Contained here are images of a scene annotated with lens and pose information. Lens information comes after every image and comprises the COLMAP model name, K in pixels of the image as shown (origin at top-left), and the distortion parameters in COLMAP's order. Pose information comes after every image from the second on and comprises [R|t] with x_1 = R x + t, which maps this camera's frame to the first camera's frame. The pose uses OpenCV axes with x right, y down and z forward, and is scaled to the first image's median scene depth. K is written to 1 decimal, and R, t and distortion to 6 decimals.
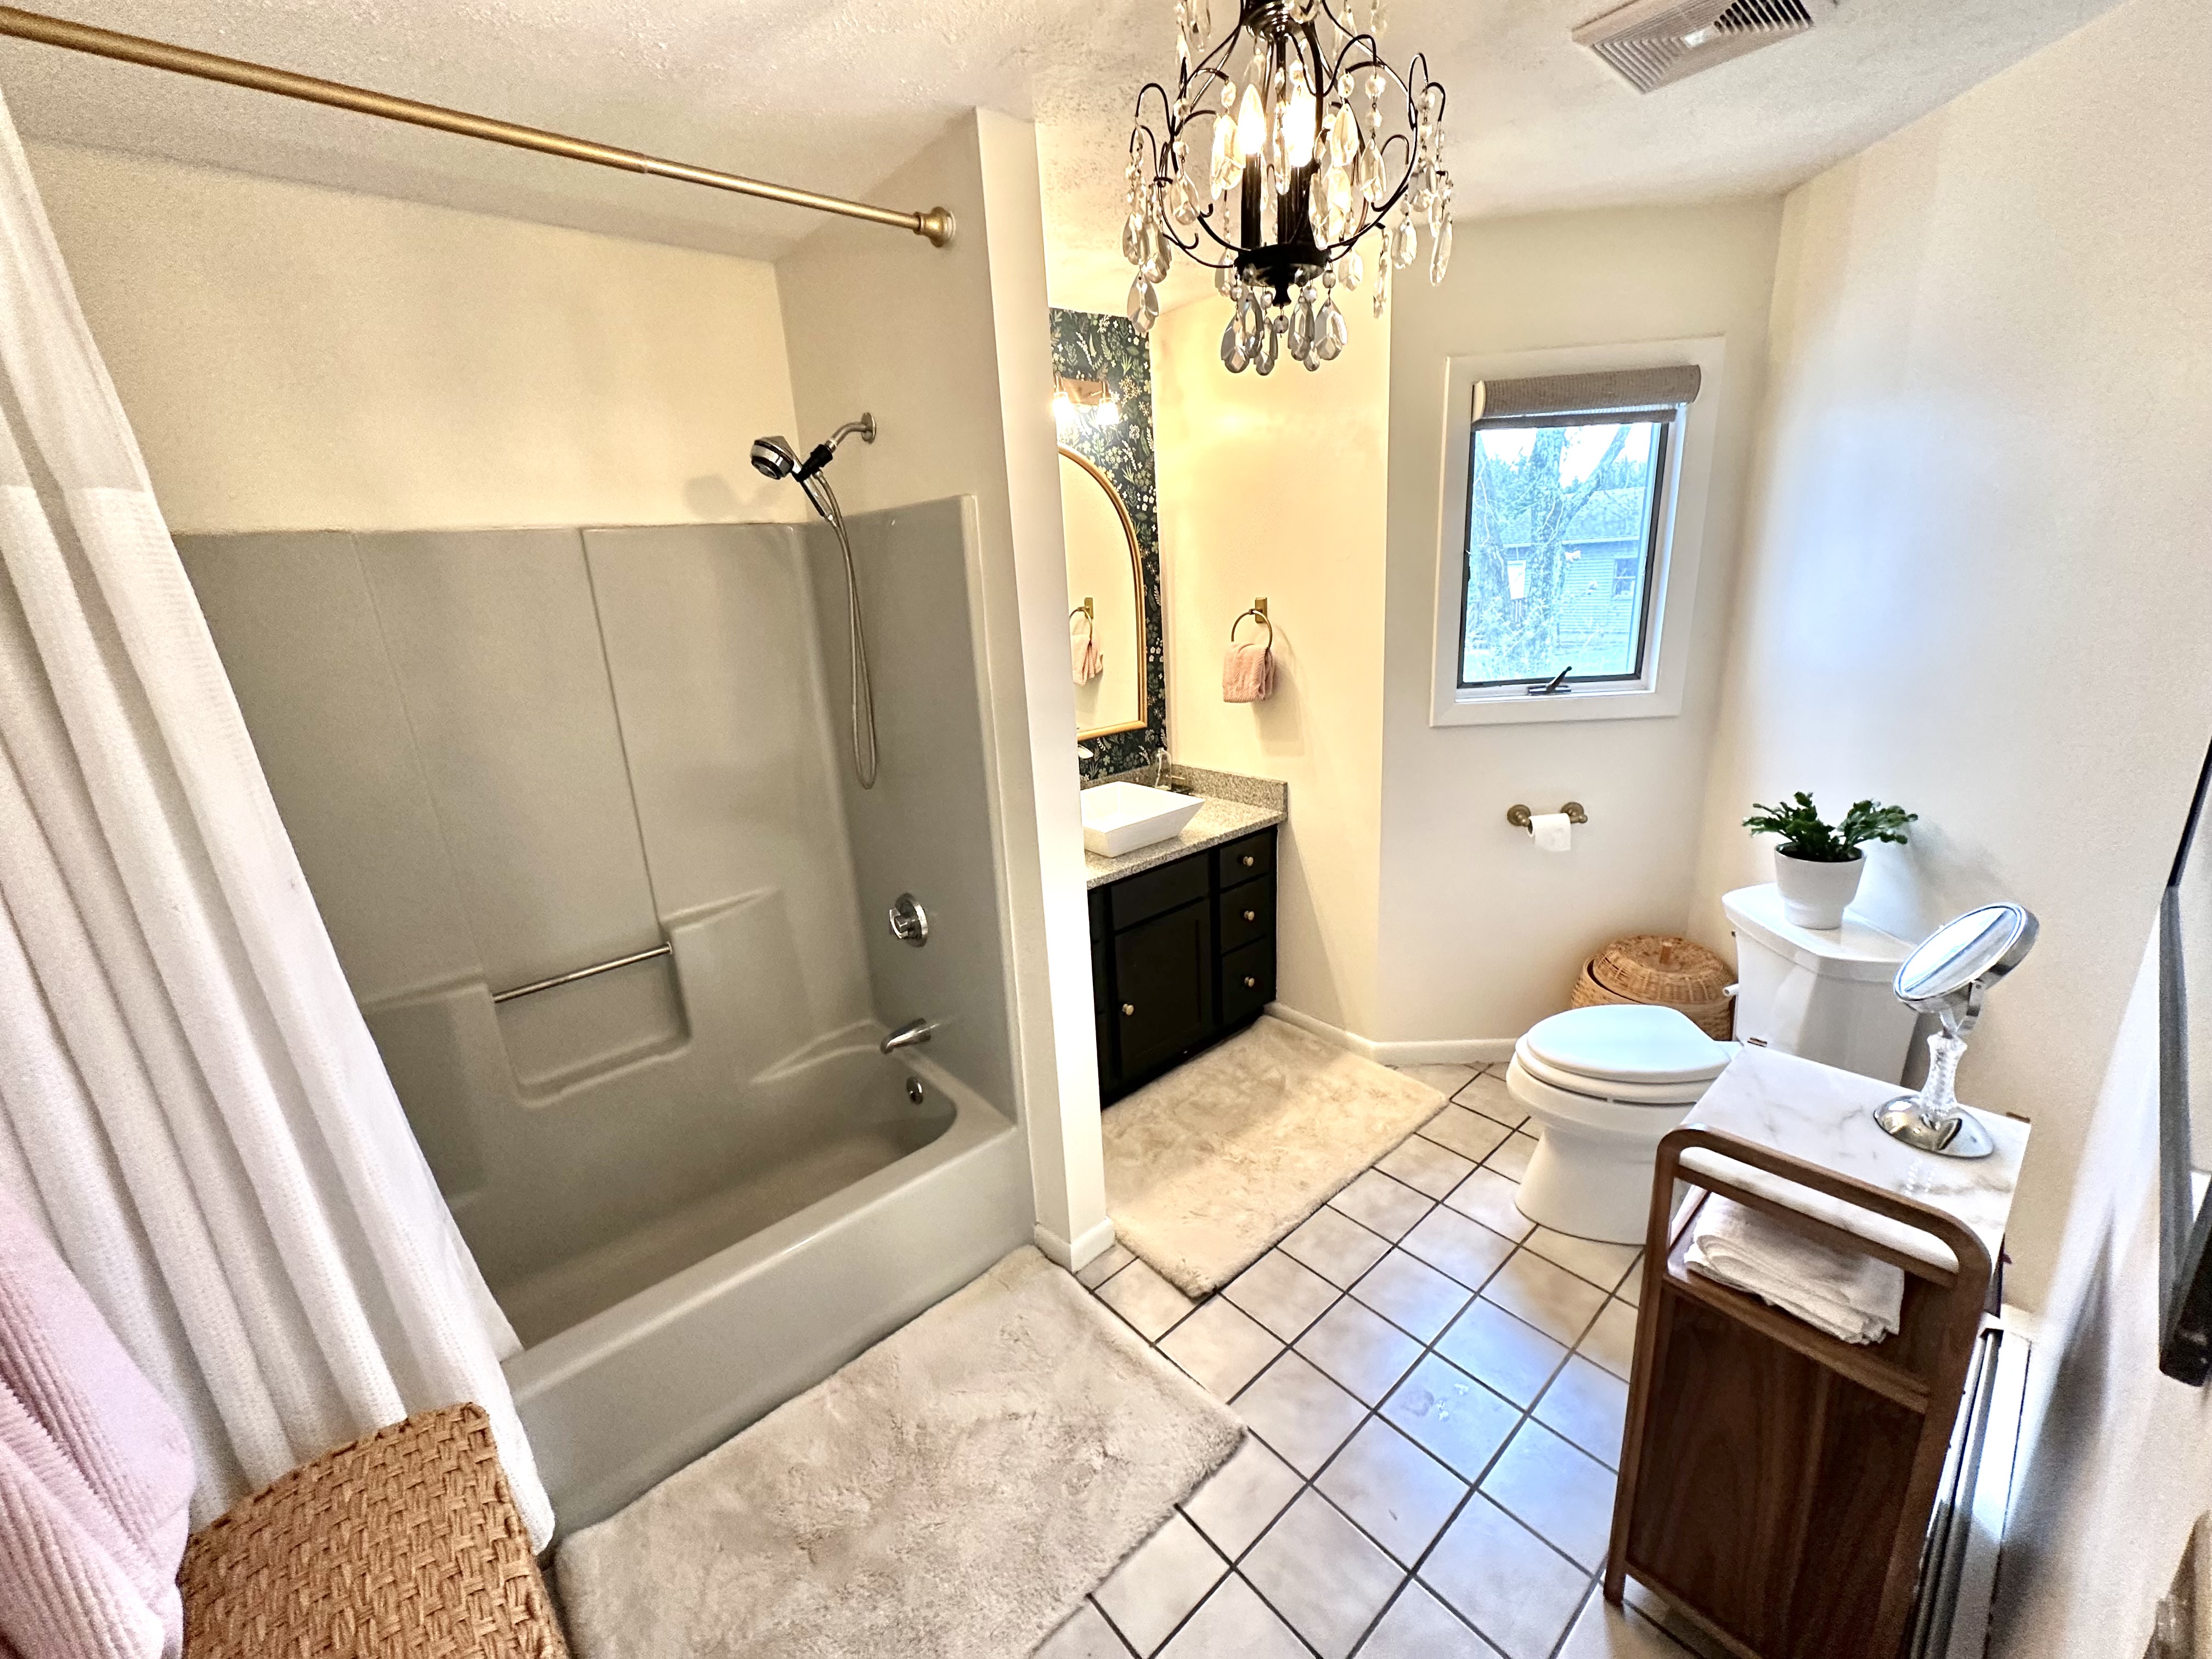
lens RADIAL K [[884.5, 0, 1106.0], [0, 884.5, 829.5], [0, 0, 1]] dist [0.001739, 0.000146]
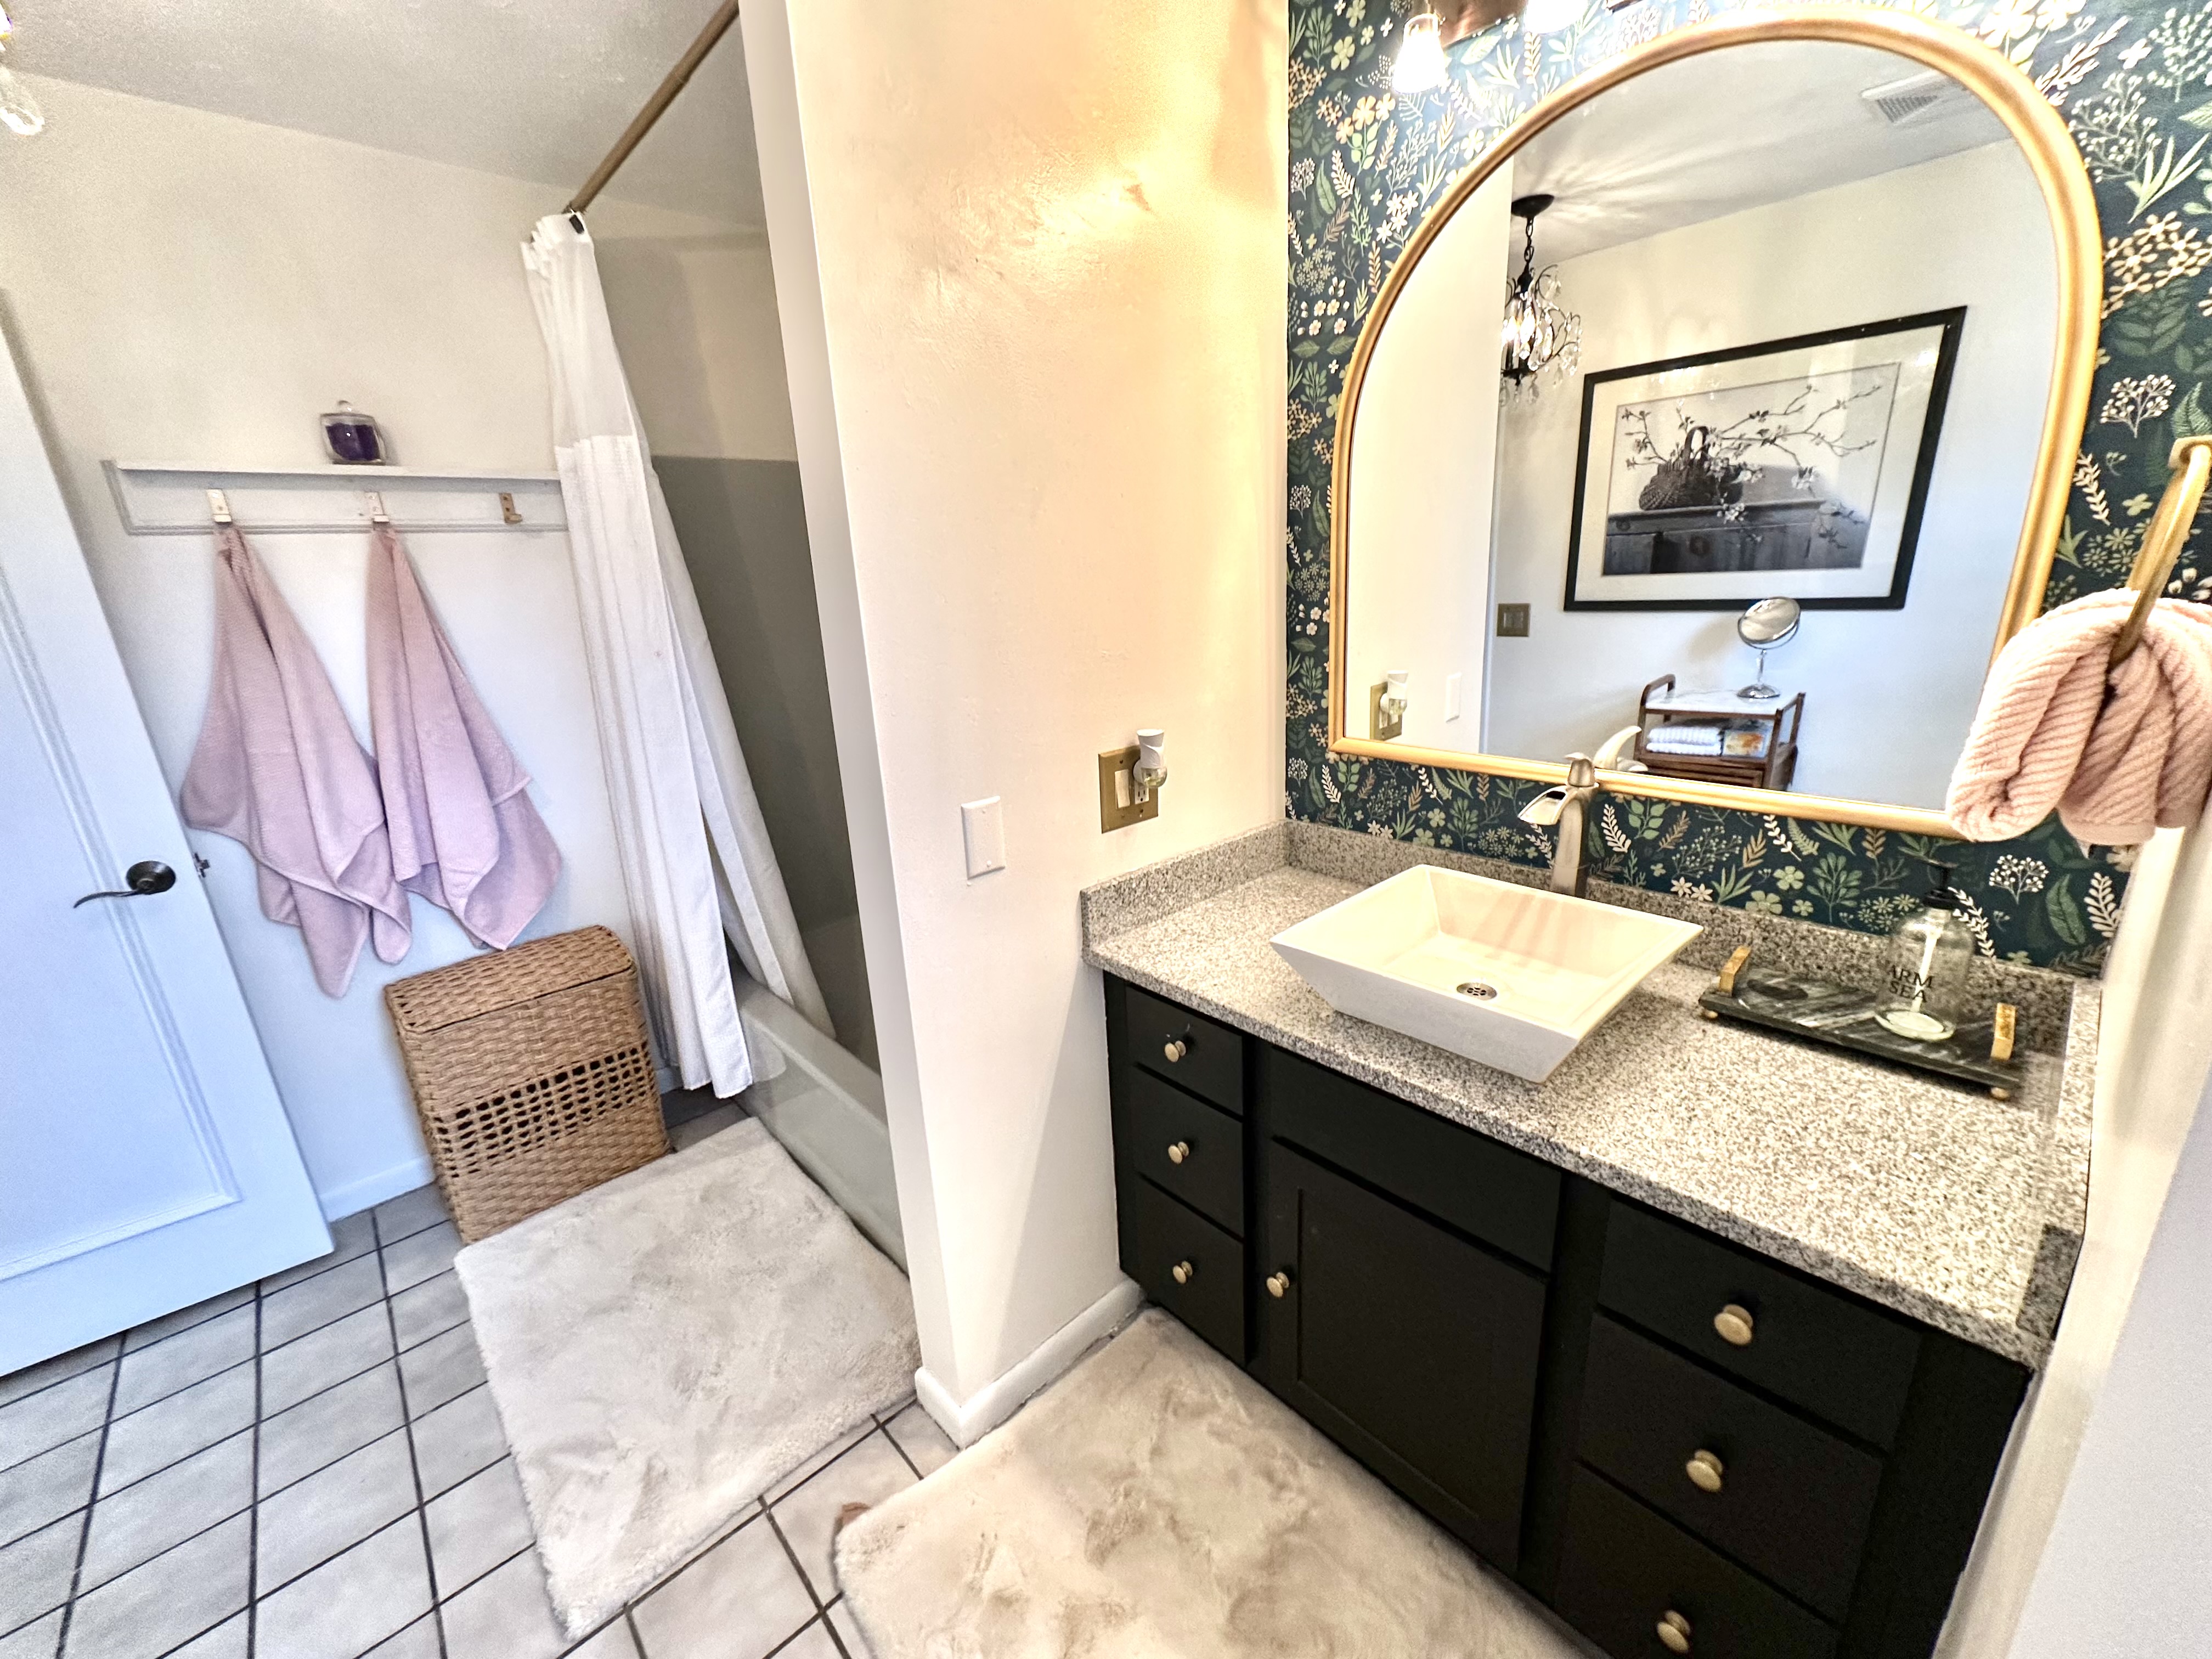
lens RADIAL K [[879.2, 0, 1106.0], [0, 879.2, 829.5], [0, 0, 1]] dist [0.000536, -0.000254]
pose [[0.033878, 0.332484, -0.942500, 0.403791], [-0.243691, 0.917327, 0.314844, -0.170257], [0.969261, 0.219013, 0.112101, 0.768019]]
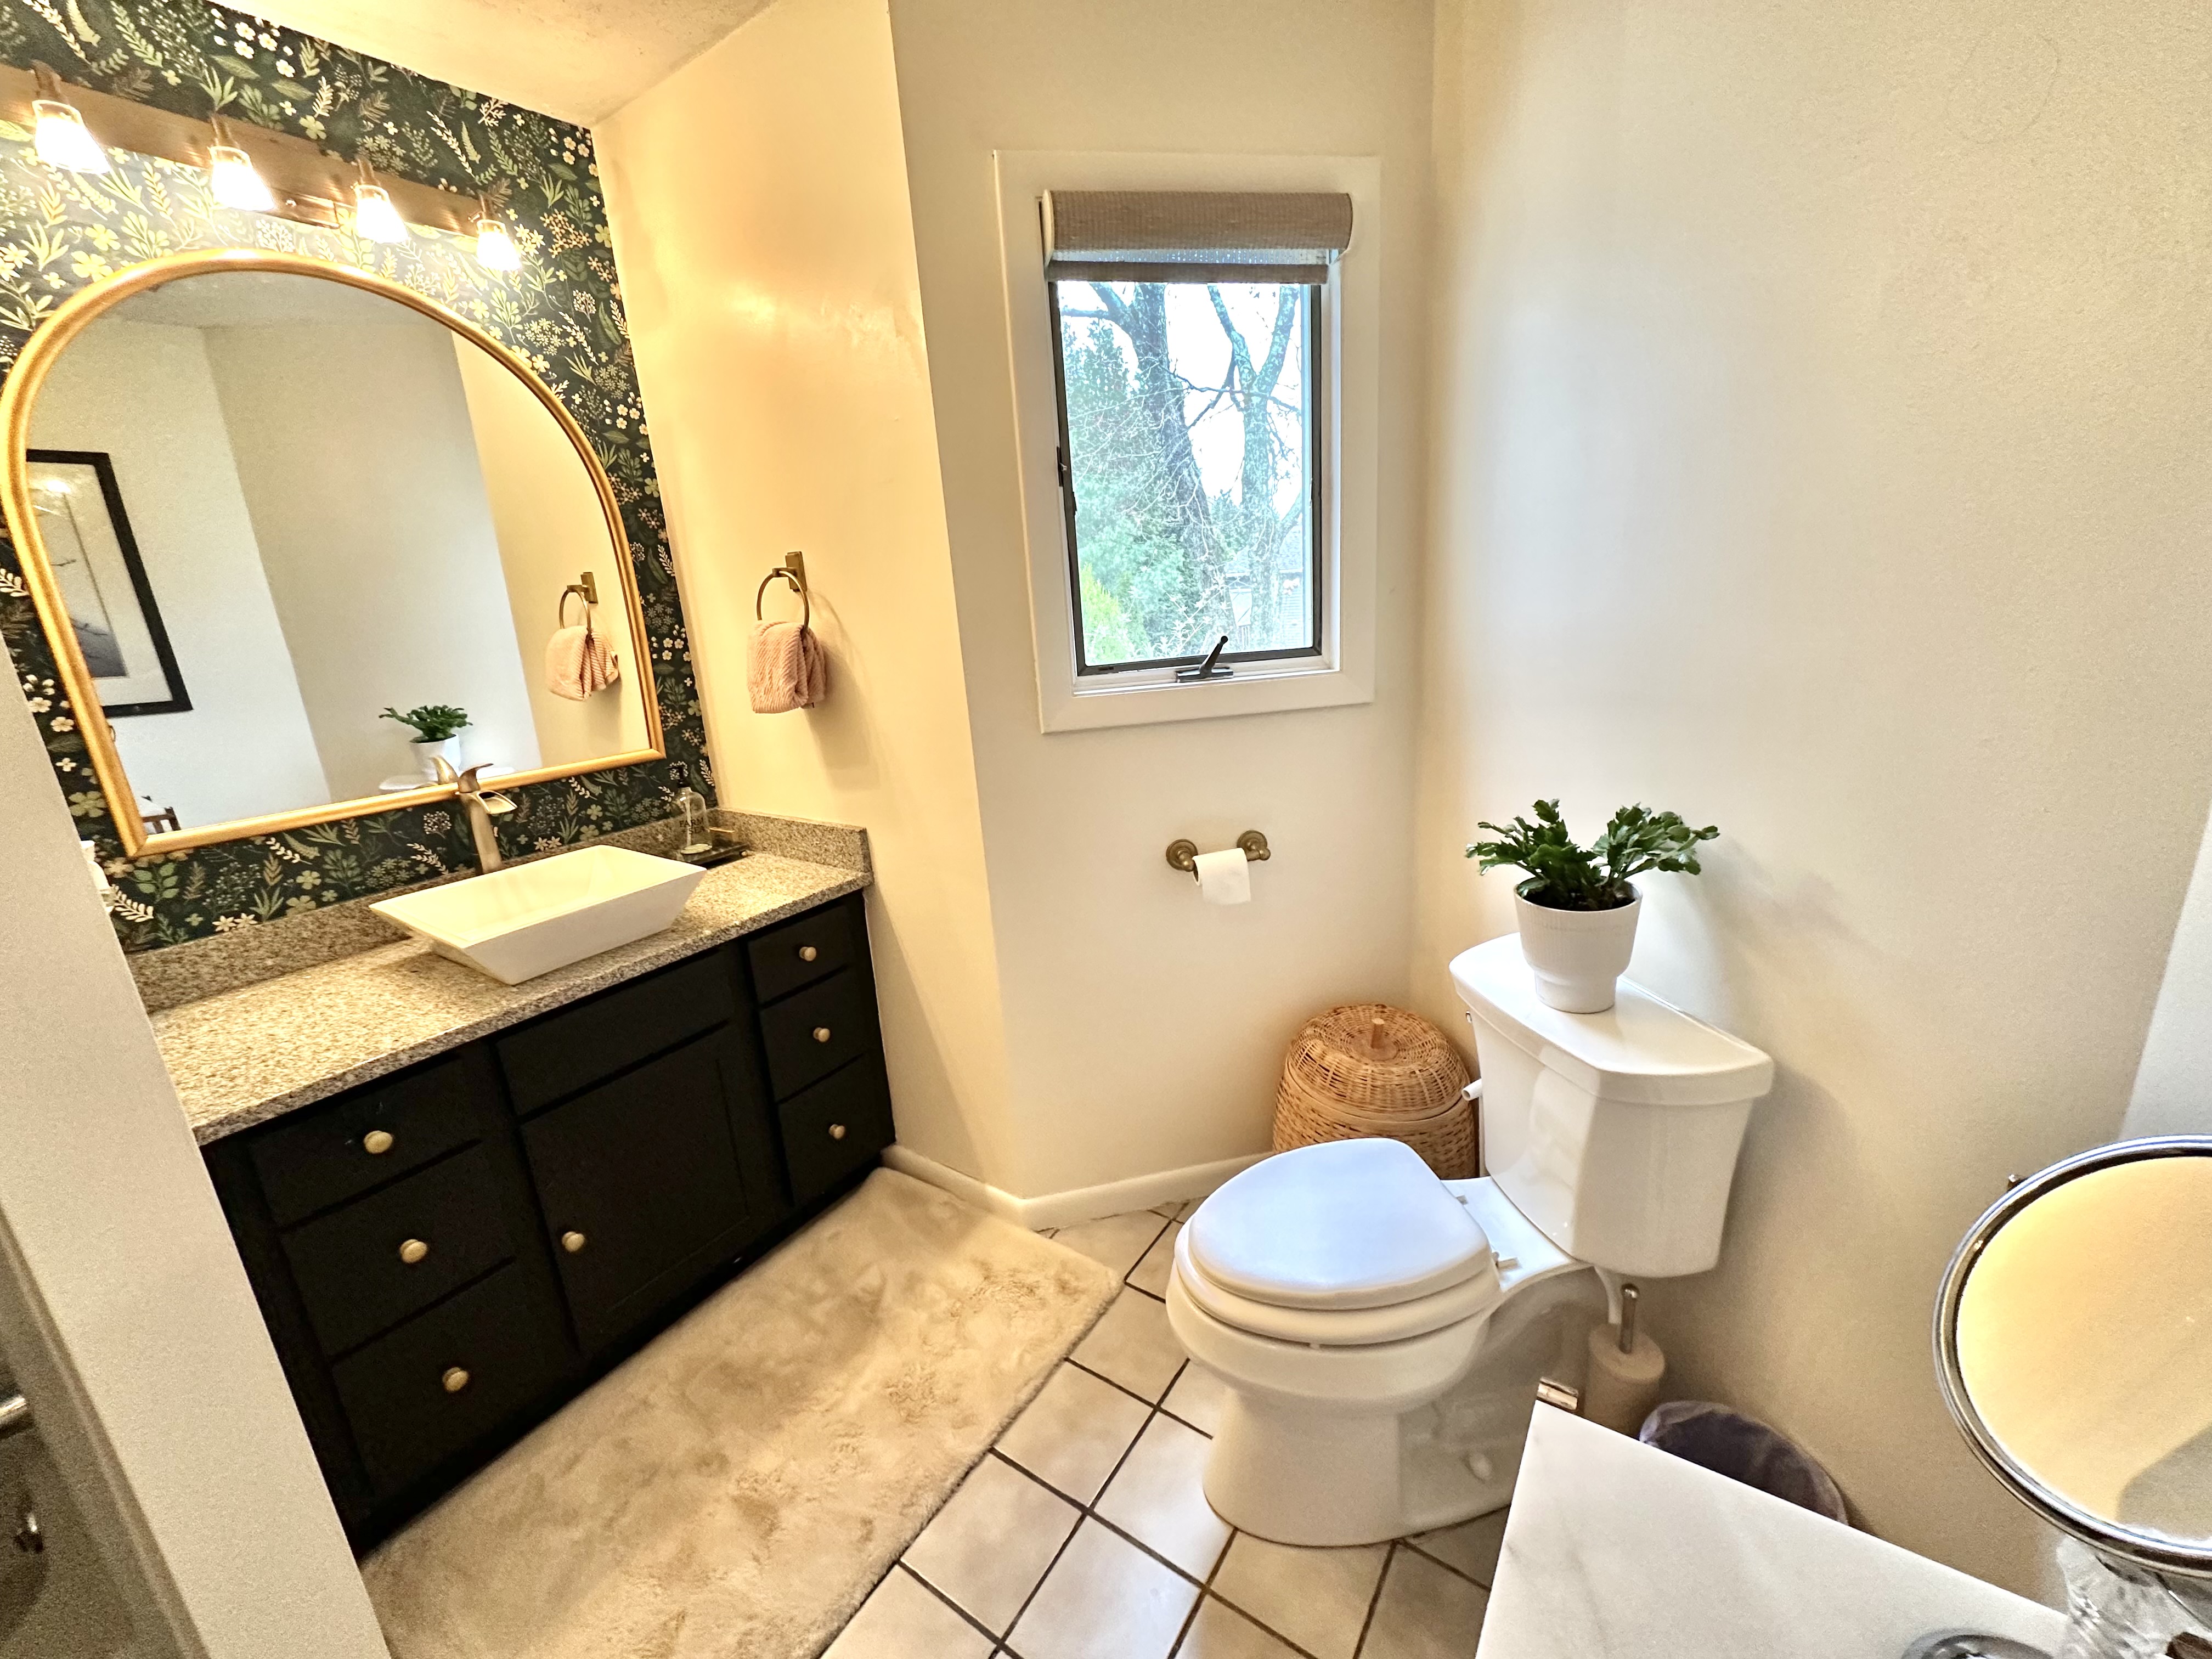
lens RADIAL K [[879.2, 0, 1106.0], [0, 879.2, 829.5], [0, 0, 1]] dist [0.000536, -0.000254]
pose [[0.967130, -0.070745, 0.244242, 0.236373], [0.080154, 0.996367, -0.028790, -0.020274], [-0.241318, 0.047420, 0.969287, 0.336416]]
